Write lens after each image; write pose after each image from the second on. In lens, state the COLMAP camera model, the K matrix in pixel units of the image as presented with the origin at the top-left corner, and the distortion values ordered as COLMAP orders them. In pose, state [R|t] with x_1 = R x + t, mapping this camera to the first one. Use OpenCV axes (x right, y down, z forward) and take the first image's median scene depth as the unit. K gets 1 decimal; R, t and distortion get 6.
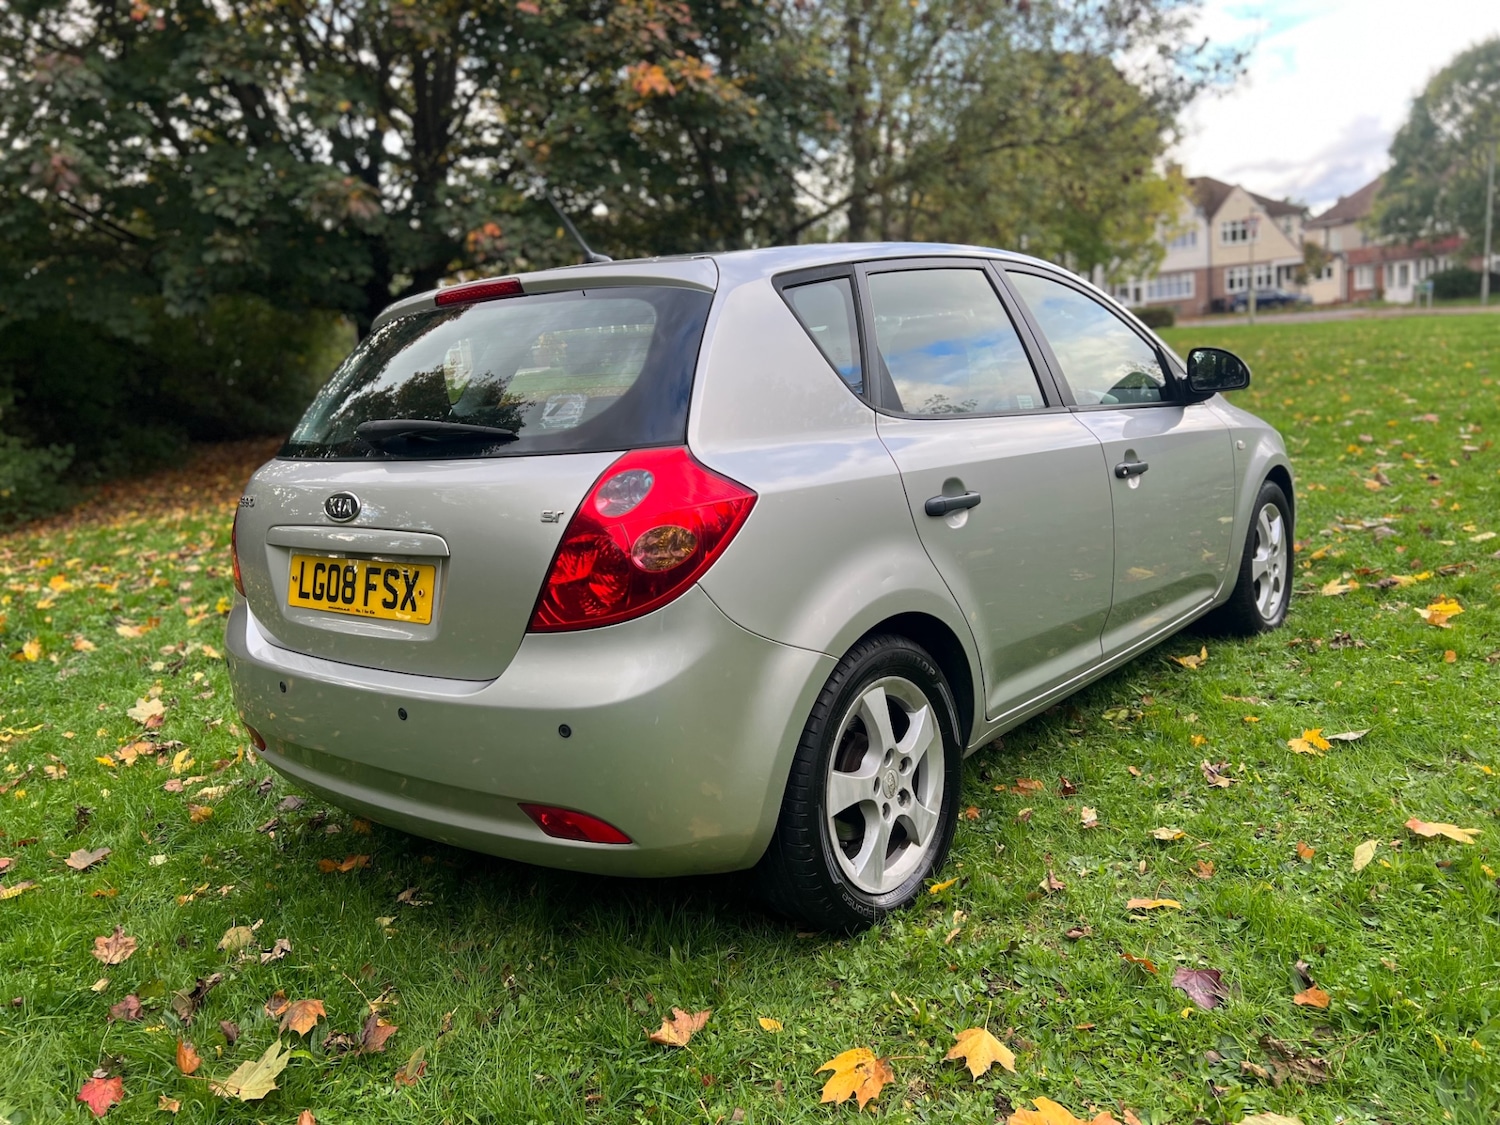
lens RADIAL K [[1138.9, 0, 745.8], [0, 1138.9, 572.5], [0, 0, 1]] dist [0.059666, -0.067634]
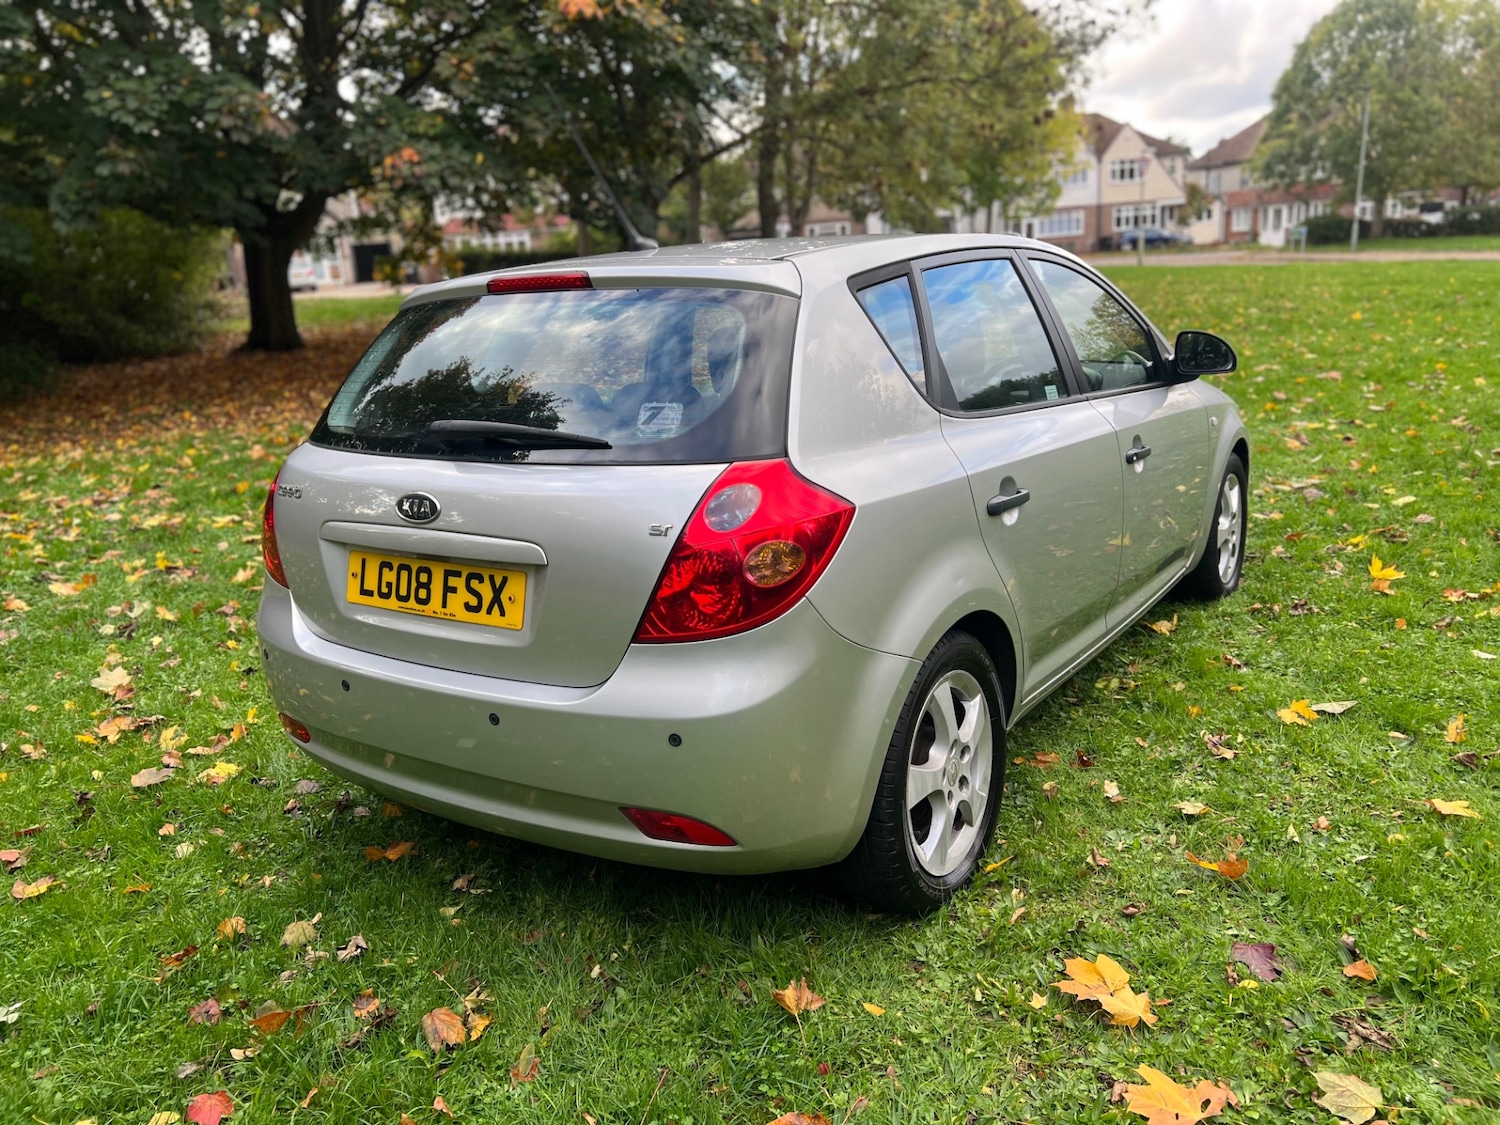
lens RADIAL K [[1134.9, 0, 757.0], [0, 1134.9, 577.1], [0, 0, 1]] dist [0.055435, -0.062888]
pose [[0.994251, -0.003198, 0.107027, -0.139439], [-0.004178, 0.997634, 0.068619, -0.055273], [-0.106994, -0.068672, 0.991885, -0.005882]]
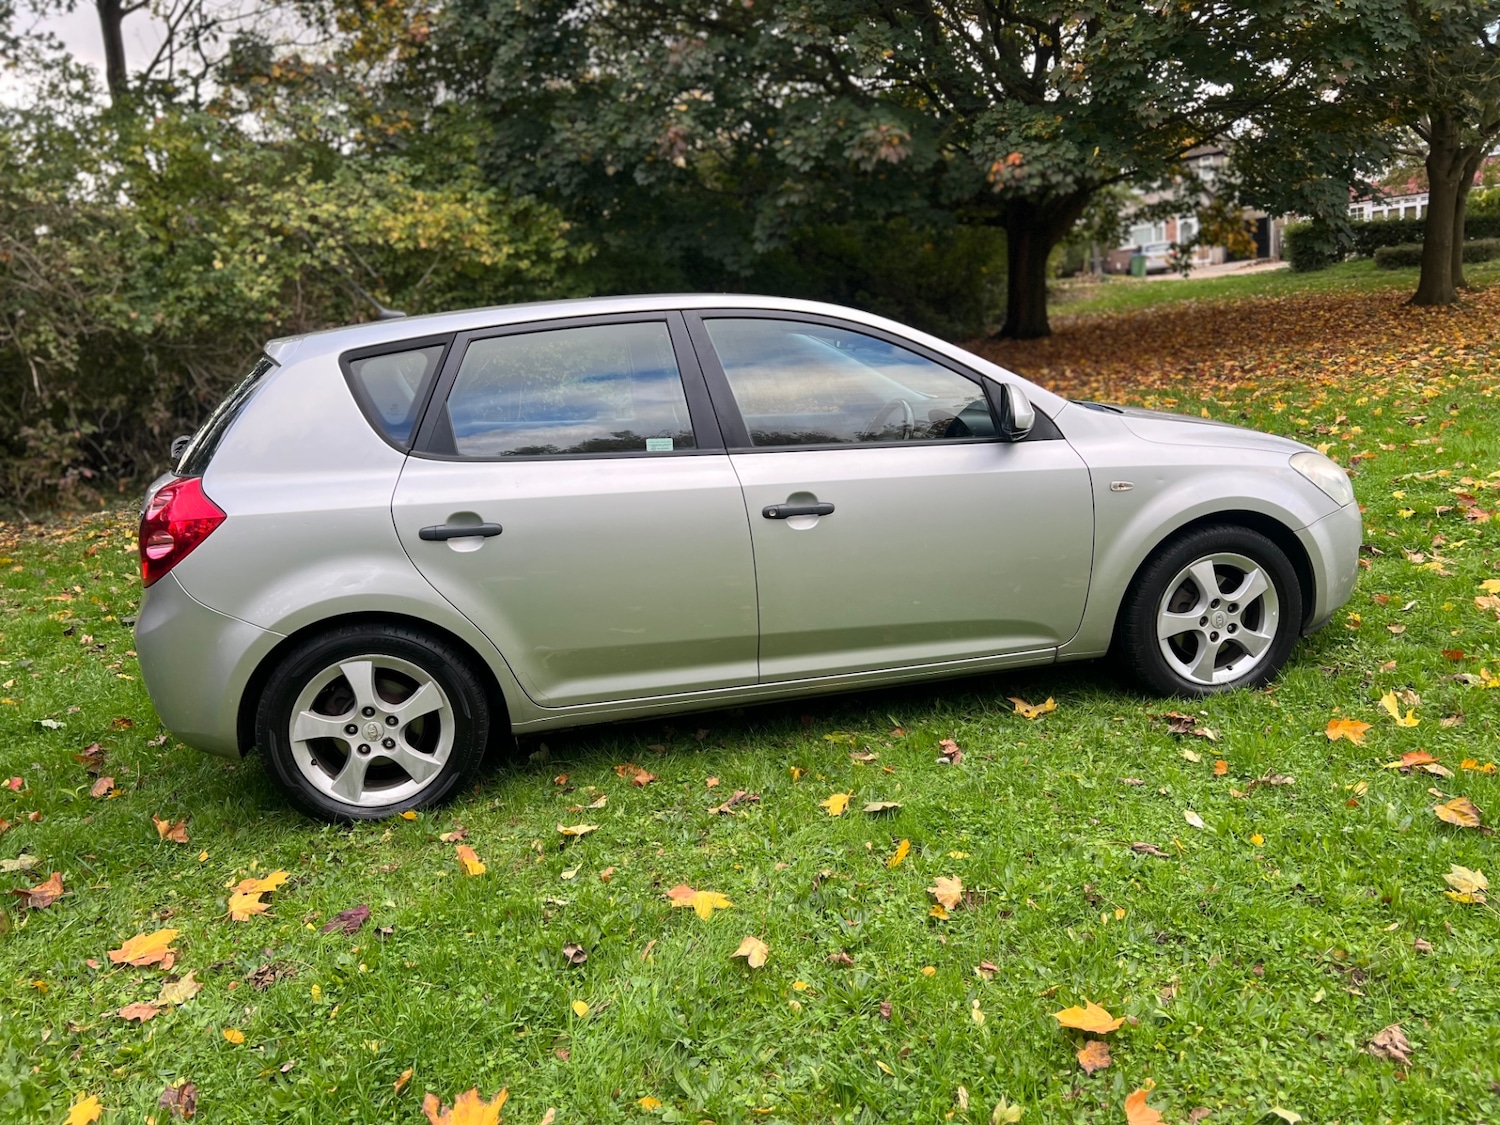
lens RADIAL K [[1134.9, 0, 757.0], [0, 1134.9, 577.1], [0, 0, 1]] dist [0.055435, -0.062888]
pose [[0.796793, 0.154286, -0.584223, 1.067689], [-0.098249, 0.987067, 0.126674, -0.181767], [0.596211, -0.043533, 0.801647, 0.156151]]
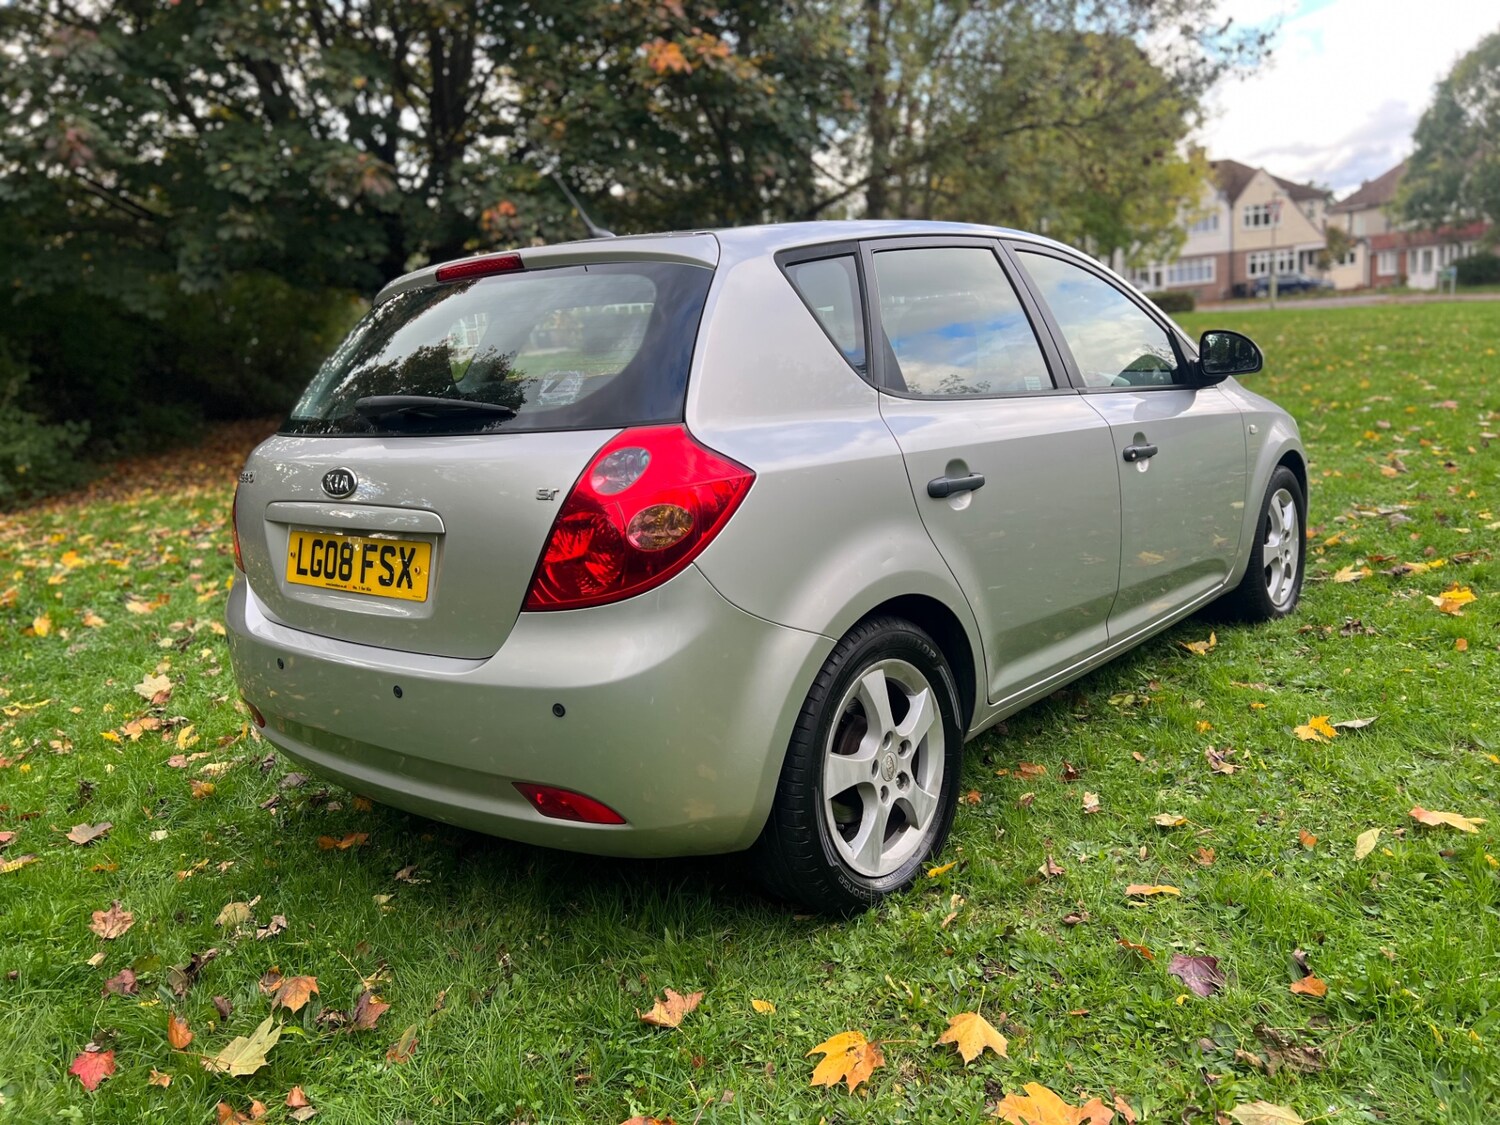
lens RADIAL K [[1138.8, 0, 753.0], [0, 1138.8, 570.0], [0, 0, 1]] dist [0.061159, -0.070763]
pose [[0.999930, 0.008956, -0.007771, 0.012266], [-0.008856, 0.999879, 0.012801, 0.001922], [0.007885, -0.012731, 0.999888, 0.007157]]
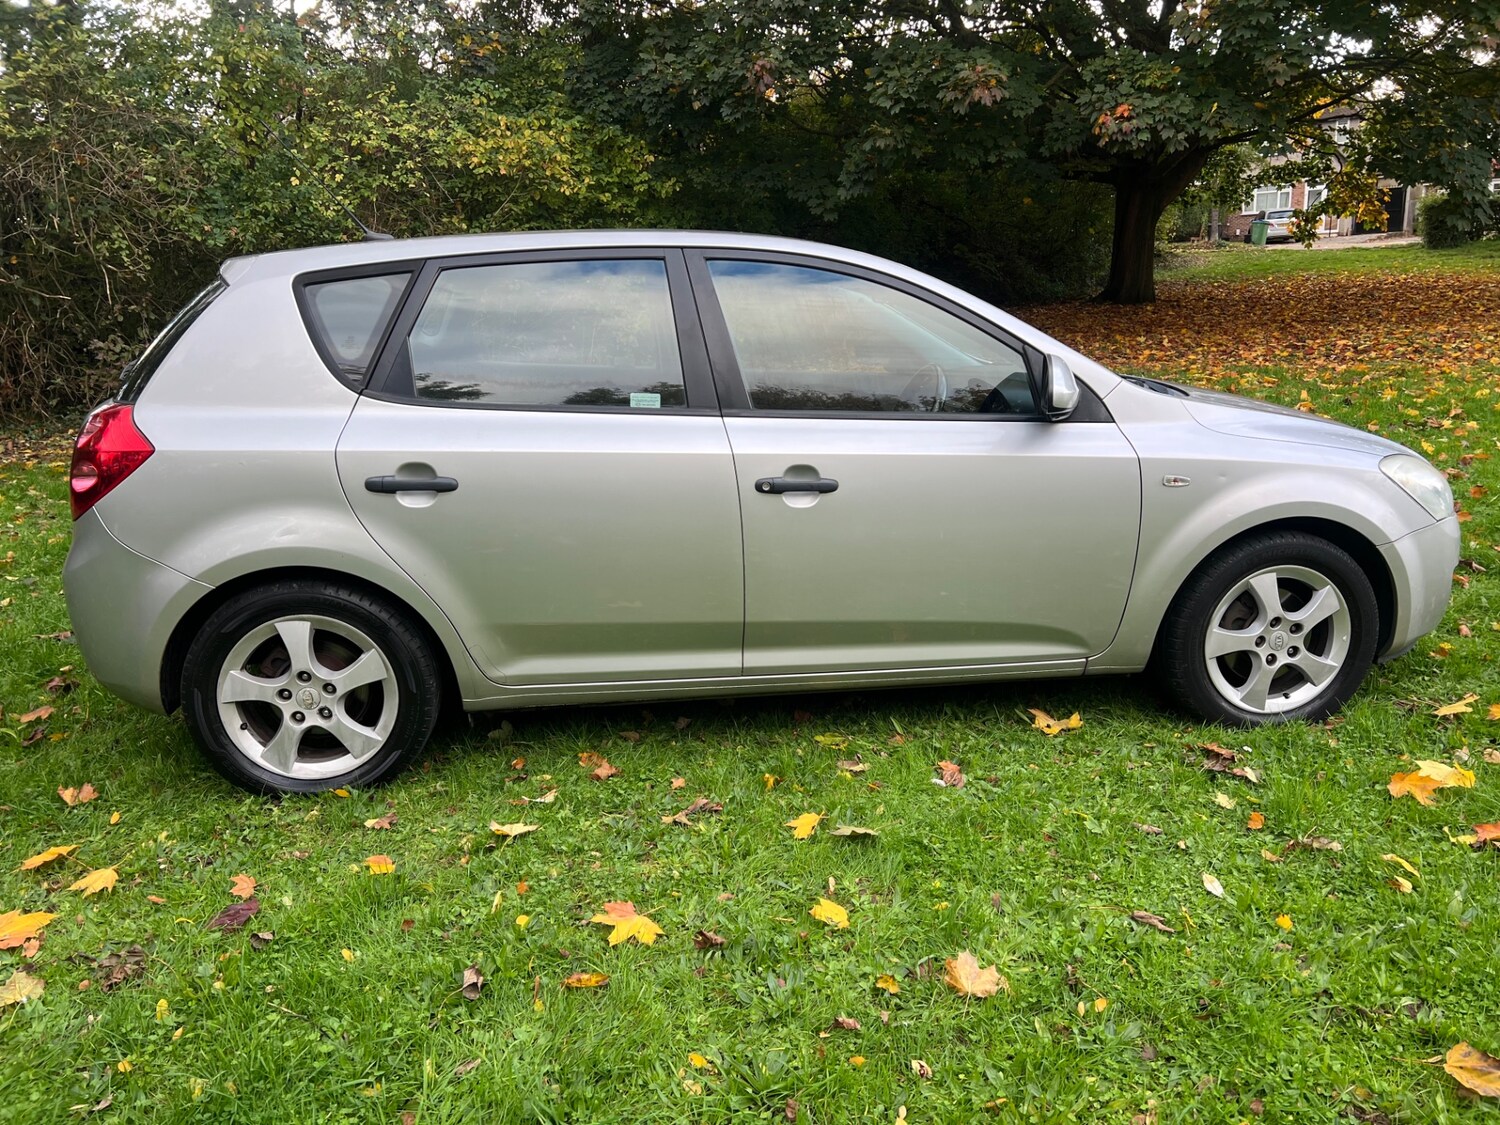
lens RADIAL K [[1141.5, 0, 760.9], [0, 1141.5, 578.1], [0, 0, 1]] dist [0.043901, -0.039869]
pose [[0.743178, 0.235771, -0.626178, 1.051985], [-0.158016, 0.971233, 0.178151, -0.204235], [0.650167, -0.033452, 0.759054, 0.316644]]
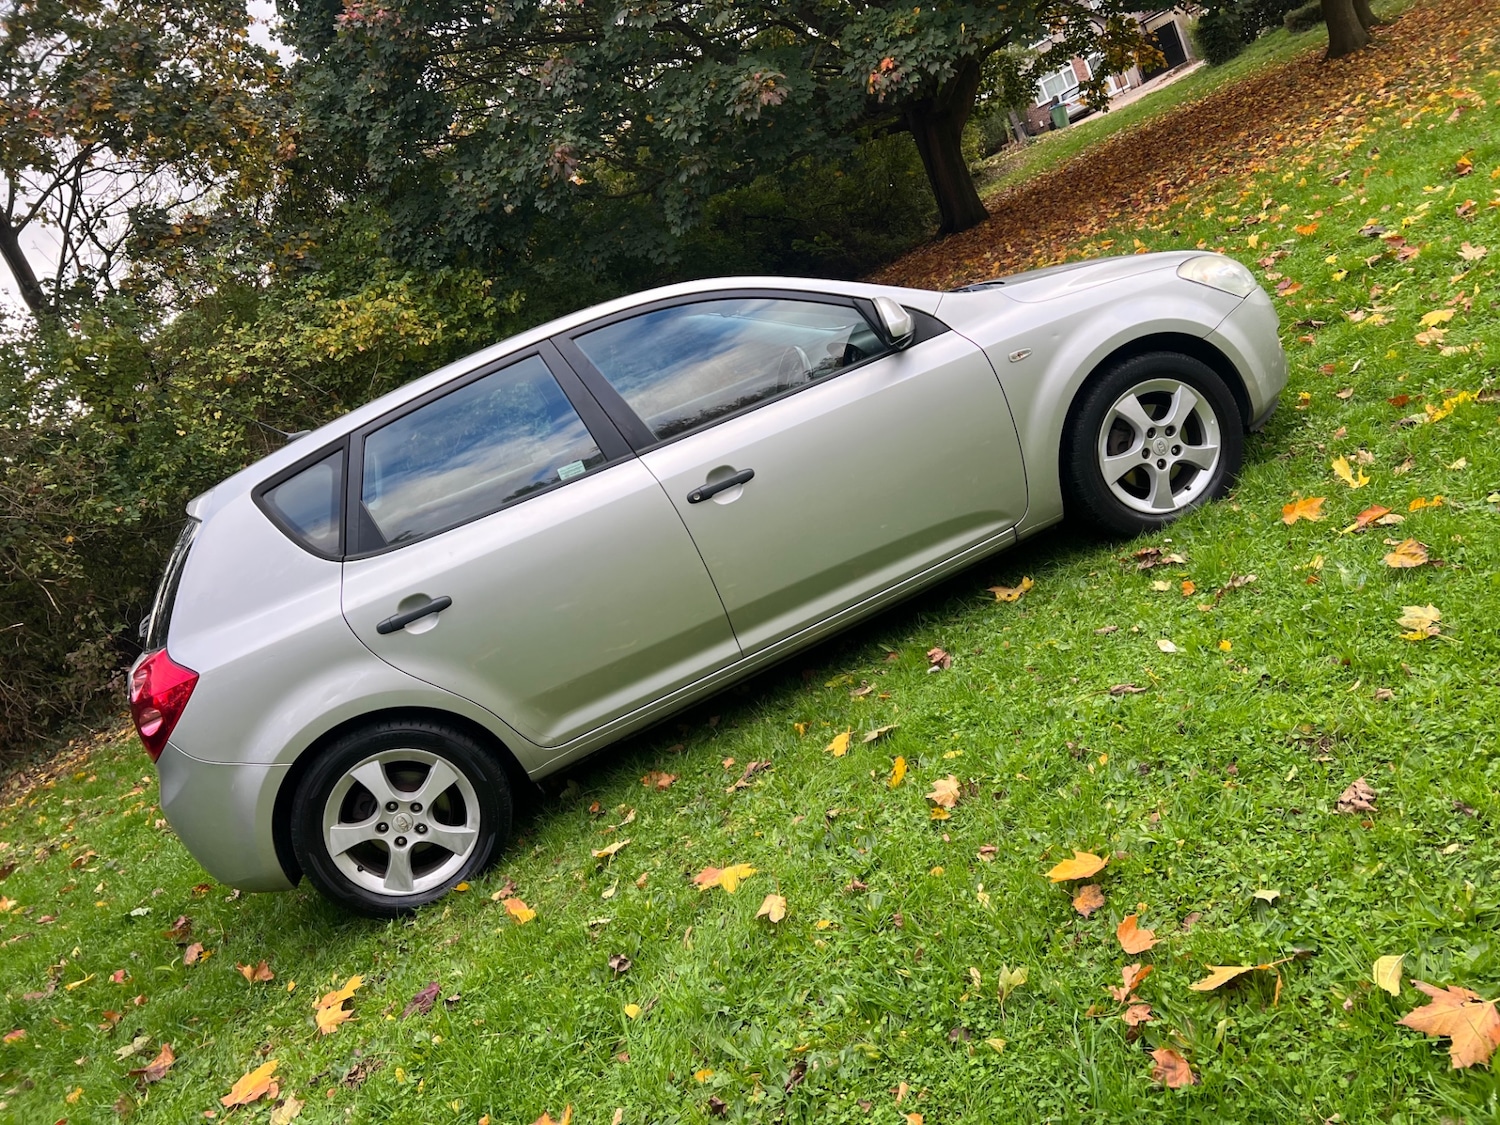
lens RADIAL K [[1134.9, 0, 757.0], [0, 1134.9, 577.1], [0, 0, 1]] dist [0.055435, -0.062888]
pose [[0.779818, -0.101374, -0.617744, 1.169616], [0.239324, 0.960119, 0.144555, -0.176751], [0.578453, -0.260567, 0.772979, 0.195843]]
